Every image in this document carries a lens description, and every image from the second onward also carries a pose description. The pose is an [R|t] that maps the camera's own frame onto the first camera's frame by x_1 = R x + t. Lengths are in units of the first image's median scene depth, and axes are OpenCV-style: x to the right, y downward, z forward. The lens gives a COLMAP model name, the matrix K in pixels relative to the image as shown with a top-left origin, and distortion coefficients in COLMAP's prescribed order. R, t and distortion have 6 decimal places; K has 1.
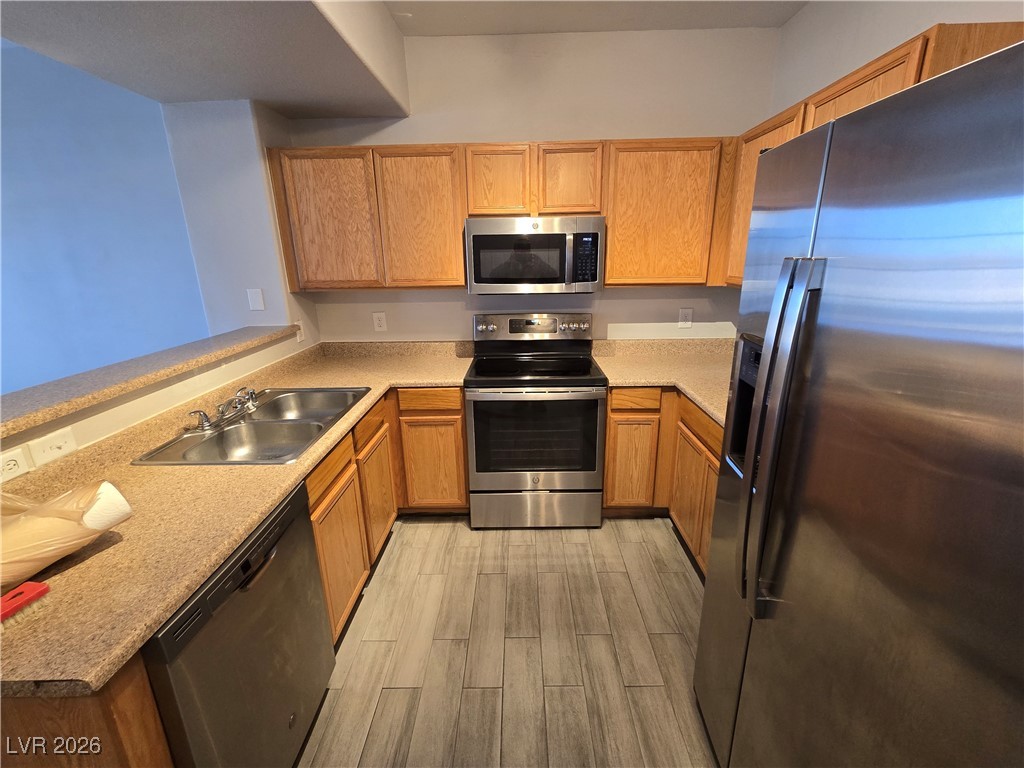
lens RADIAL K [[433.5, 0, 514.5], [0, 433.5, 383.4], [0, 0, 1]] dist [0.001698, 0.000209]
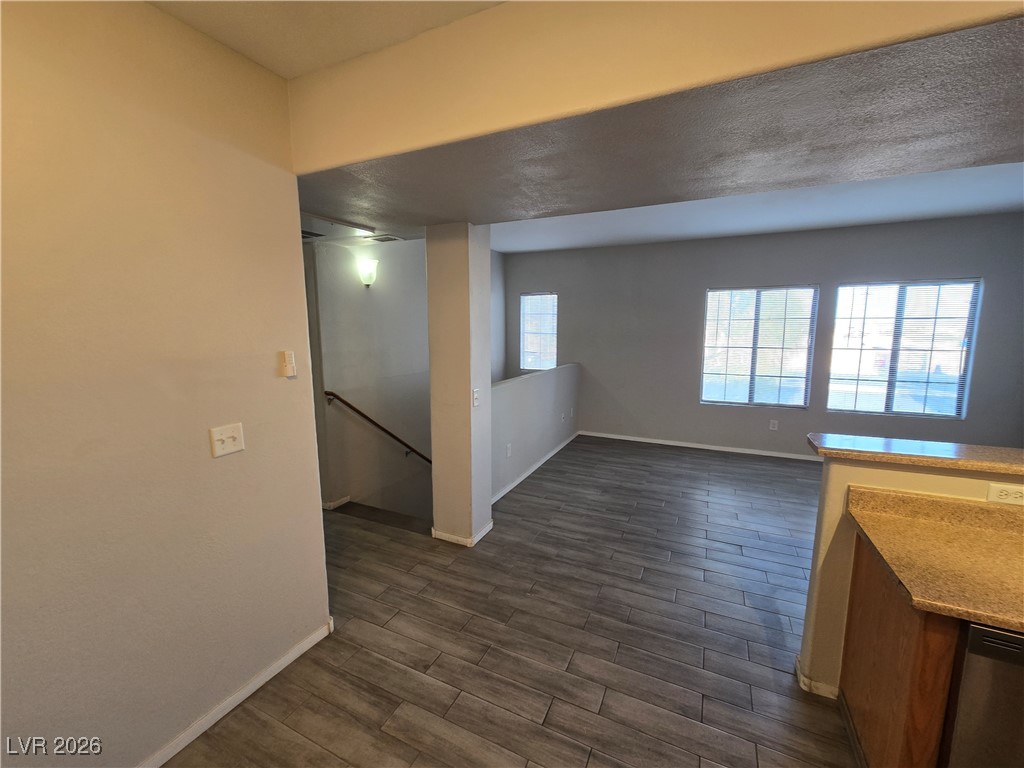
lens RADIAL K [[419.9, 0, 516.7], [0, 419.9, 383.2], [0, 0, 1]] dist [-0.000545, 0.000139]
pose [[-0.408238, 0.143395, -0.901543, 0.311768], [-0.249025, 0.932637, 0.261104, -0.045692], [0.878253, 0.331099, -0.345029, -0.029801]]
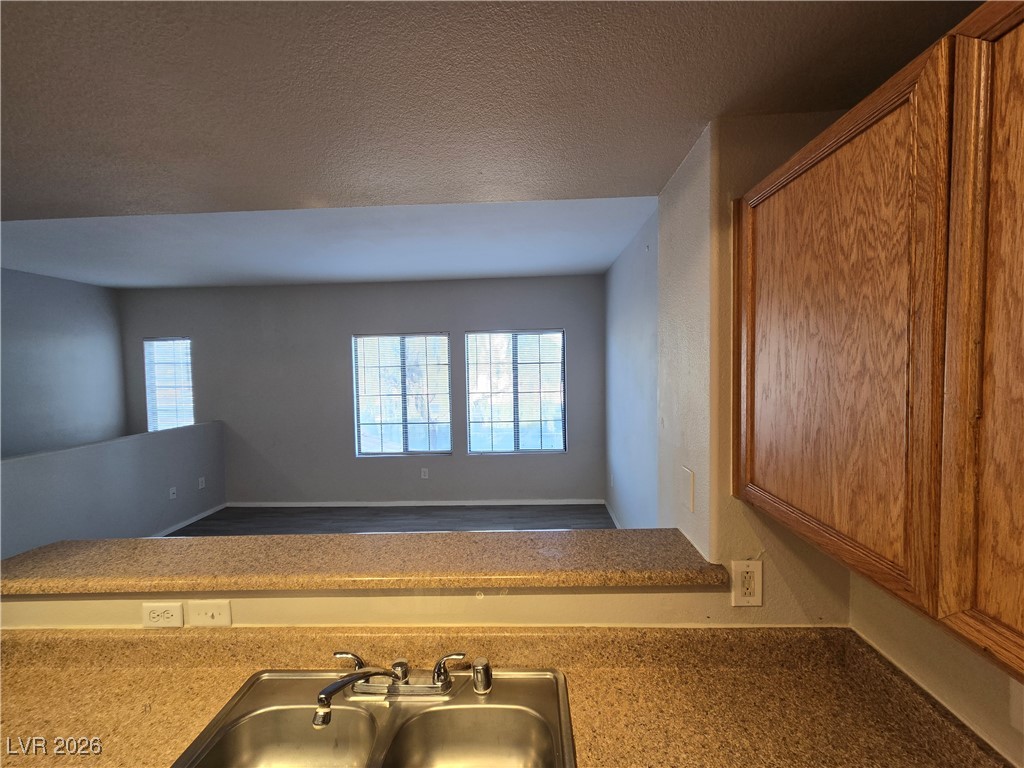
lens RADIAL K [[419.5, 0, 515.8], [0, 419.5, 383.2], [0, 0, 1]] dist [0.000471, 0.000425]
pose [[-0.025236, 0.063764, -0.997646, -0.090922], [-0.261743, 0.962728, 0.068153, -0.313199], [0.964808, 0.262847, -0.007606, 0.808330]]
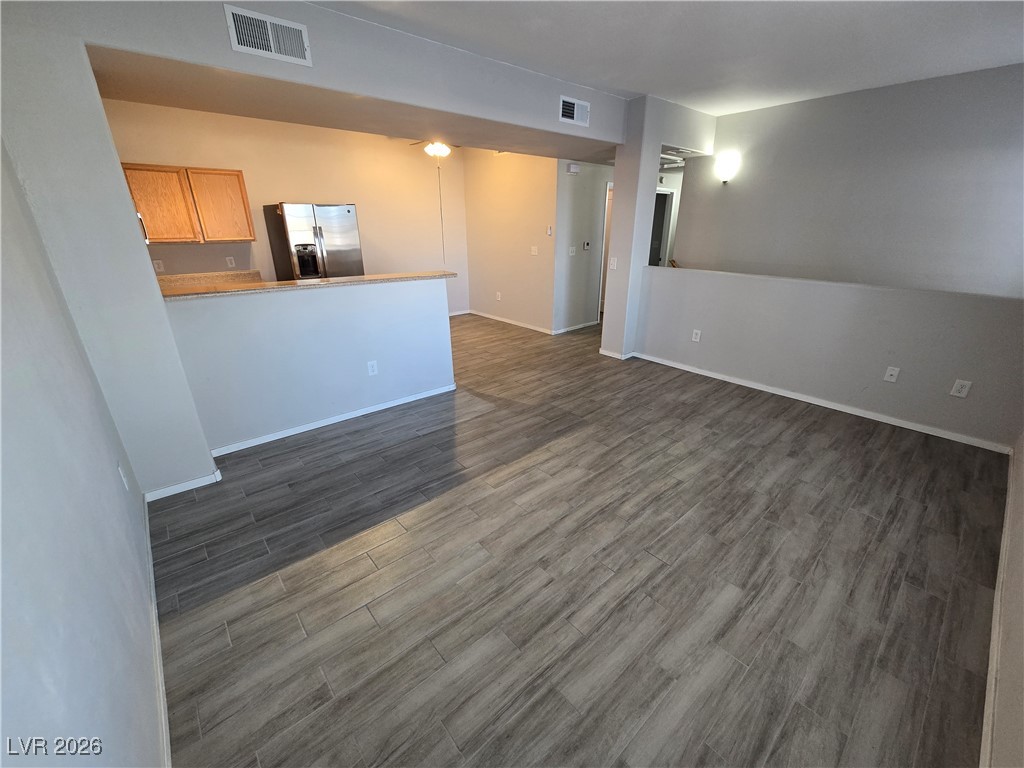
lens RADIAL K [[419.5, 0, 515.8], [0, 419.5, 383.2], [0, 0, 1]] dist [0.000471, 0.000425]
pose [[-0.672942, -0.248634, 0.696656, -2.028019], [0.219911, 0.831983, 0.509356, -0.296590], [-0.706249, 0.495969, -0.505199, 1.083679]]
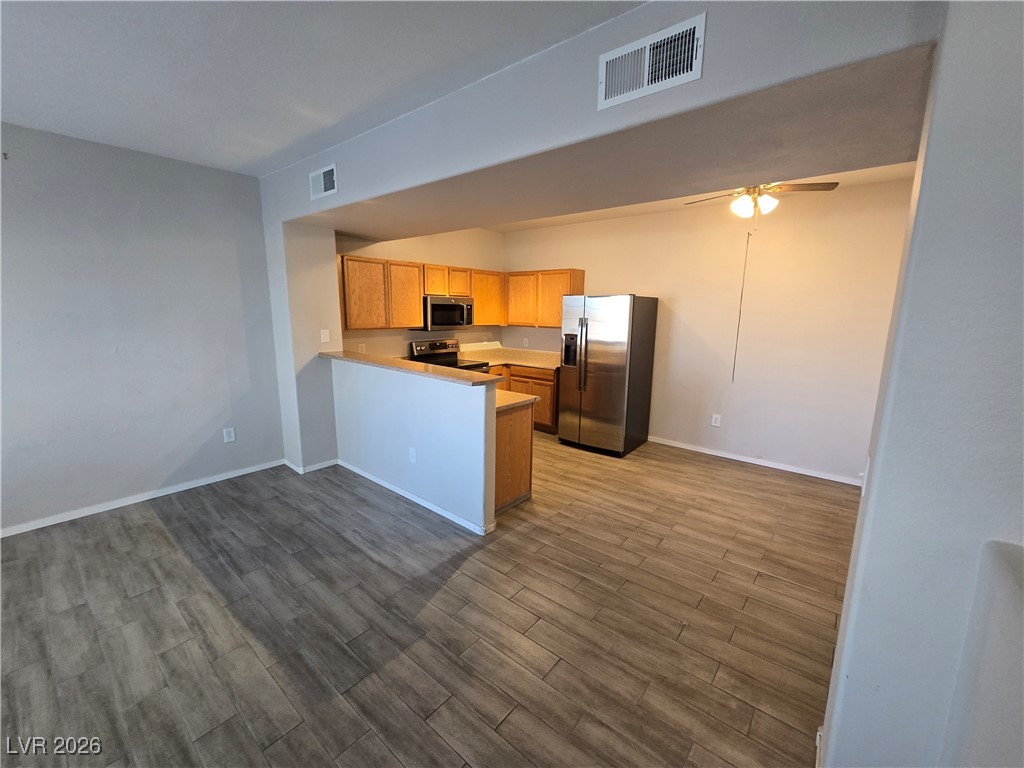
lens RADIAL K [[419.5, 0, 515.8], [0, 419.5, 383.2], [0, 0, 1]] dist [0.000471, 0.000425]
pose [[0.623077, -0.113065, 0.773946, -1.489984], [0.195105, 0.980685, -0.013805, 0.159394], [-0.757436, 0.159603, 0.633102, -0.585723]]
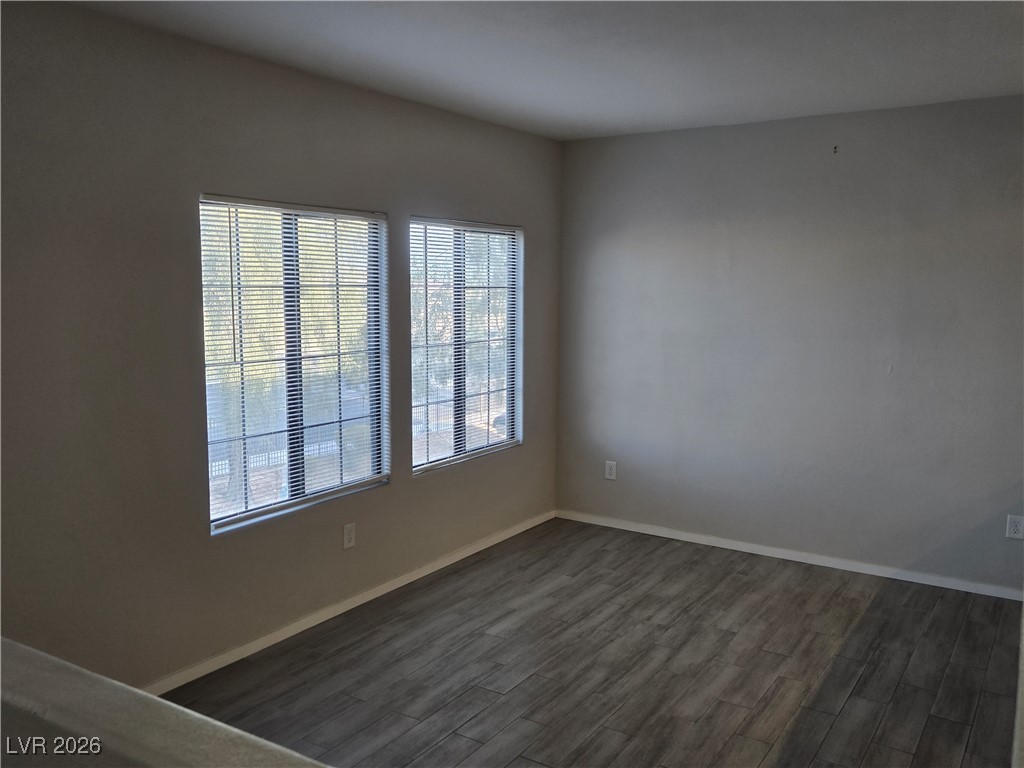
lens RADIAL K [[873.1, 0, 504.8], [0, 873.1, 387.6], [0, 0, 1]] dist [0.087673, -0.108367]
pose [[0.844658, 0.087699, -0.528073, -0.892017], [-0.171546, 0.978808, -0.111835, 0.233114], [0.507074, 0.185051, 0.841803, -1.060677]]
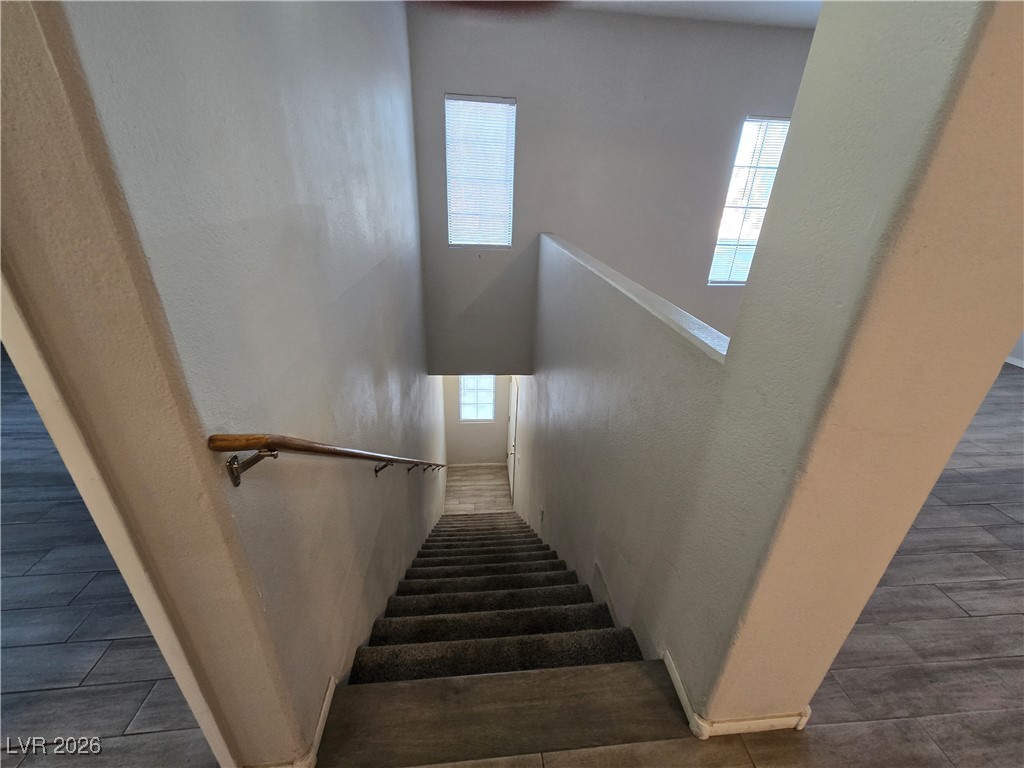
lens RADIAL K [[416.5, 0, 513.0], [0, 416.5, 387.3], [0, 0, 1]] dist [0.000604, 0.000026]
pose [[0.110795, 0.455631, -0.883247, -0.496870], [-0.314249, 0.859183, 0.403797, 0.328502], [0.942853, 0.232821, 0.238375, -1.021240]]
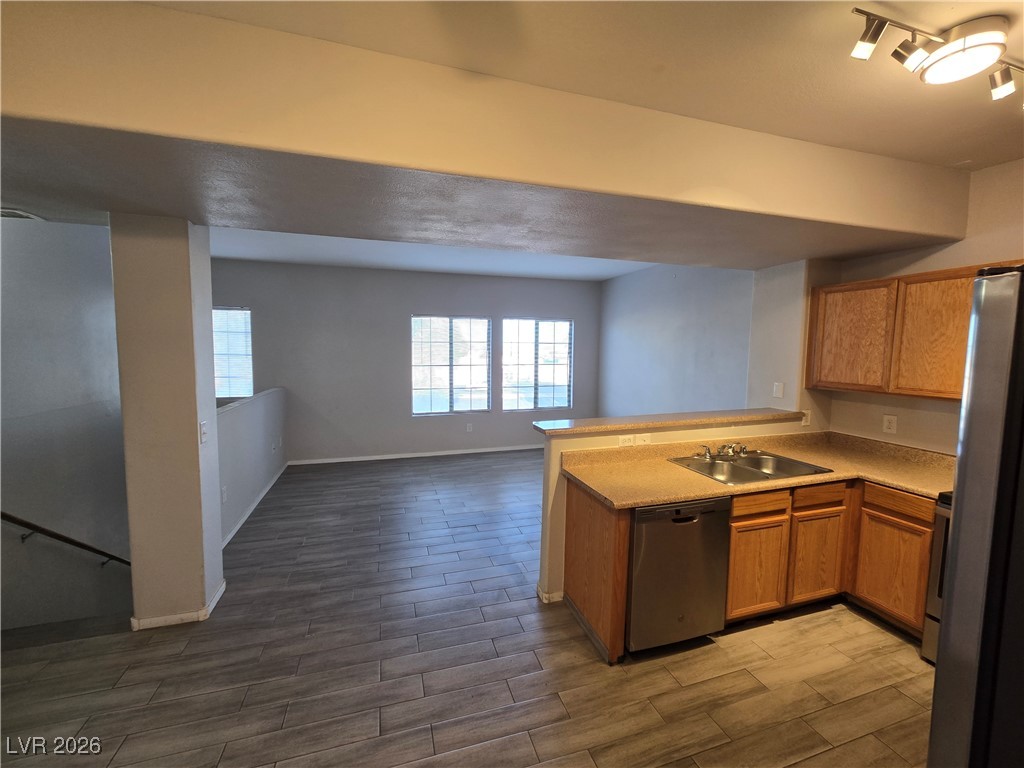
lens RADIAL K [[419.5, 0, 515.8], [0, 419.5, 383.2], [0, 0, 1]] dist [0.000471, 0.000425]
pose [[0.317046, 0.101068, -0.943009, 0.434879], [-0.282347, 0.959280, 0.007885, 0.015582], [0.905407, 0.263756, 0.332672, -0.239773]]
